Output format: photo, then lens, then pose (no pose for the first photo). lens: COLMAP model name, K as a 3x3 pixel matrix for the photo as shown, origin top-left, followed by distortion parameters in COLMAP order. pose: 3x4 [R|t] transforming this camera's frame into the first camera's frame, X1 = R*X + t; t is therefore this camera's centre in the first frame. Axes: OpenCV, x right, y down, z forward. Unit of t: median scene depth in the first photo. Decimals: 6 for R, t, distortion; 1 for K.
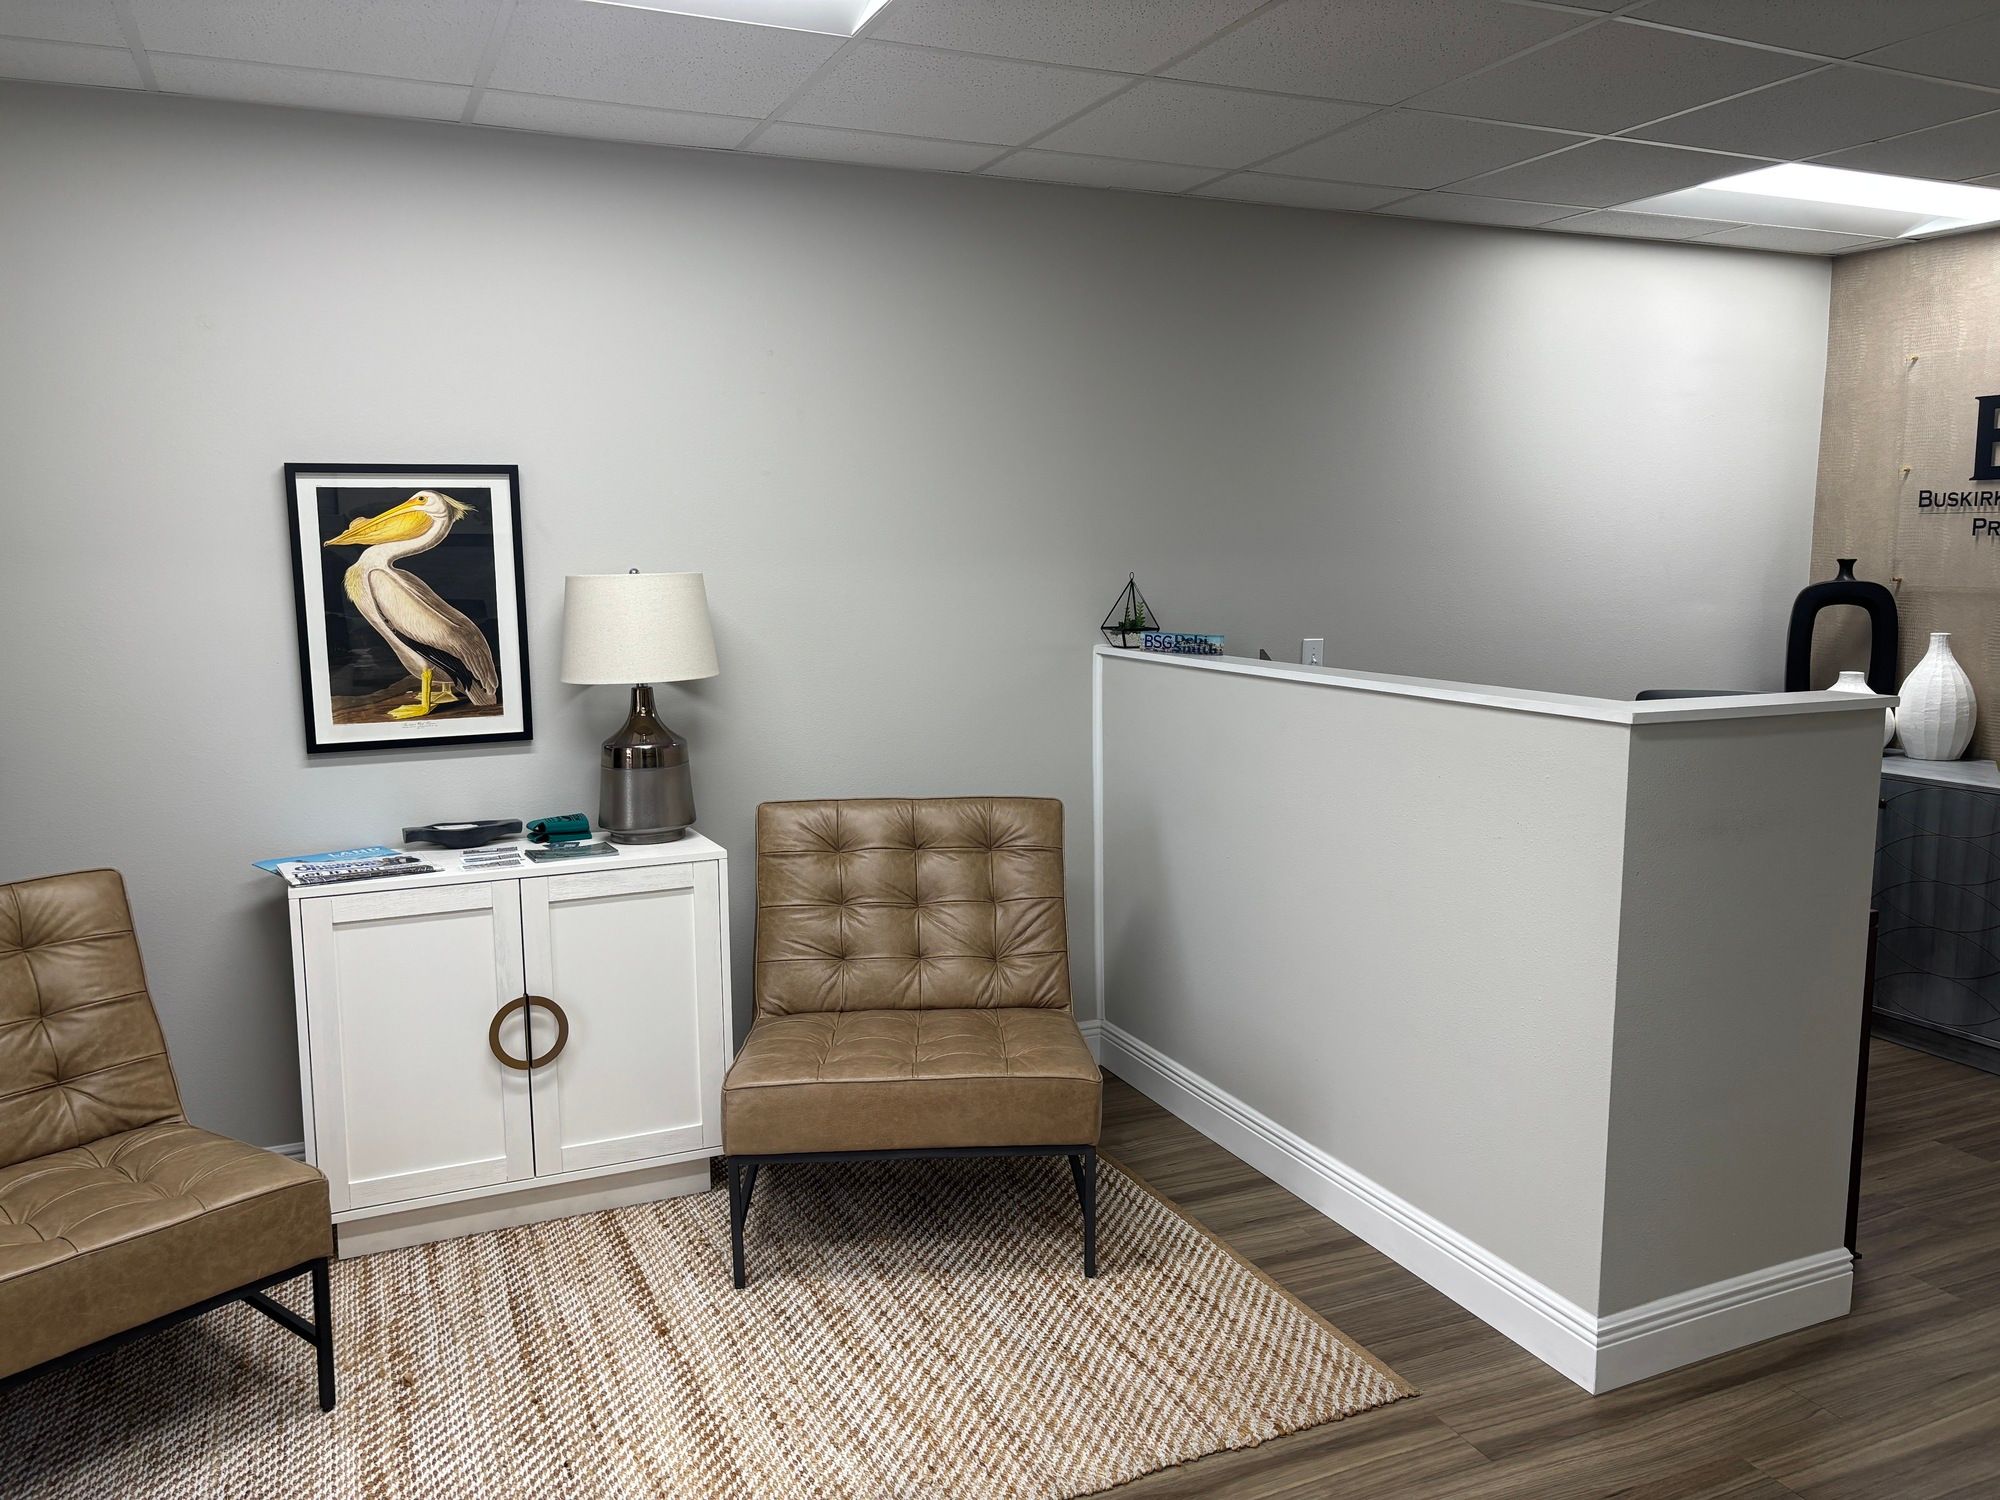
lens RADIAL K [[1520.8, 0, 1000.0], [0, 1520.8, 750.0], [0, 0, 1]] dist [0.036586, -0.011007]
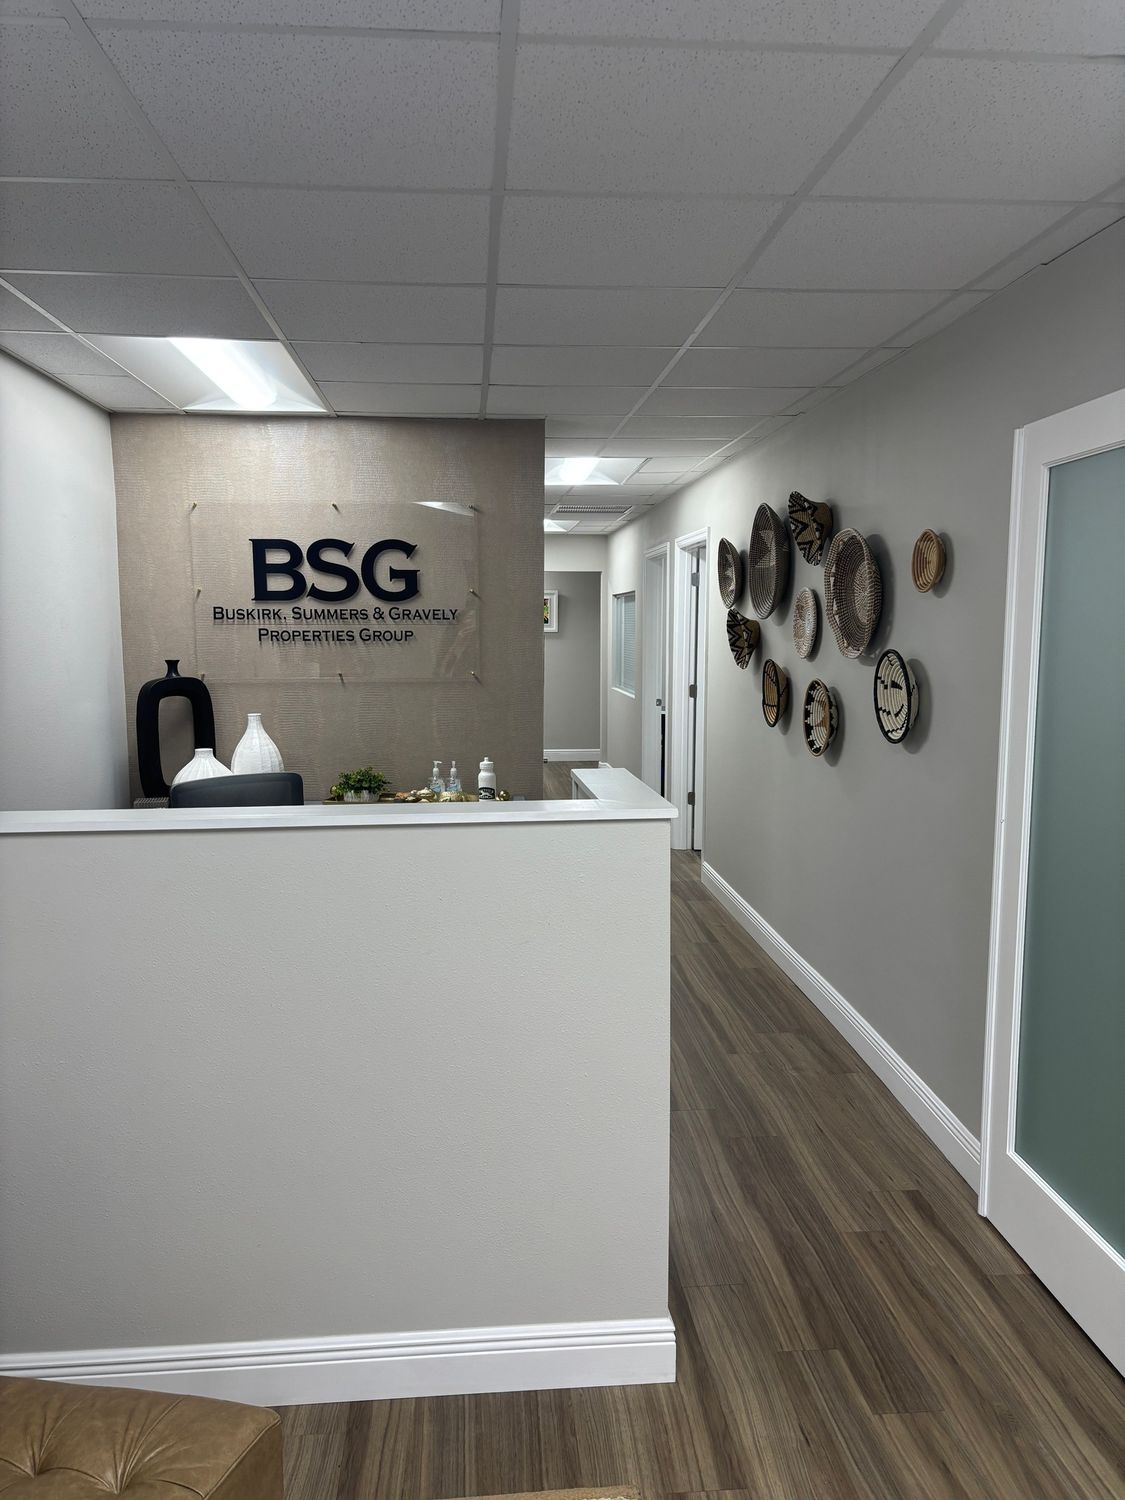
lens RADIAL K [[1140.6, 0, 562.5], [0, 1140.6, 750.0], [0, 0, 1]] dist [0.036586, -0.011007]
pose [[0.331326, -0.093800, 0.938842, -0.227198], [0.136322, 0.989364, 0.050739, -0.057567], [-0.933616, 0.111174, 0.340589, 0.408271]]
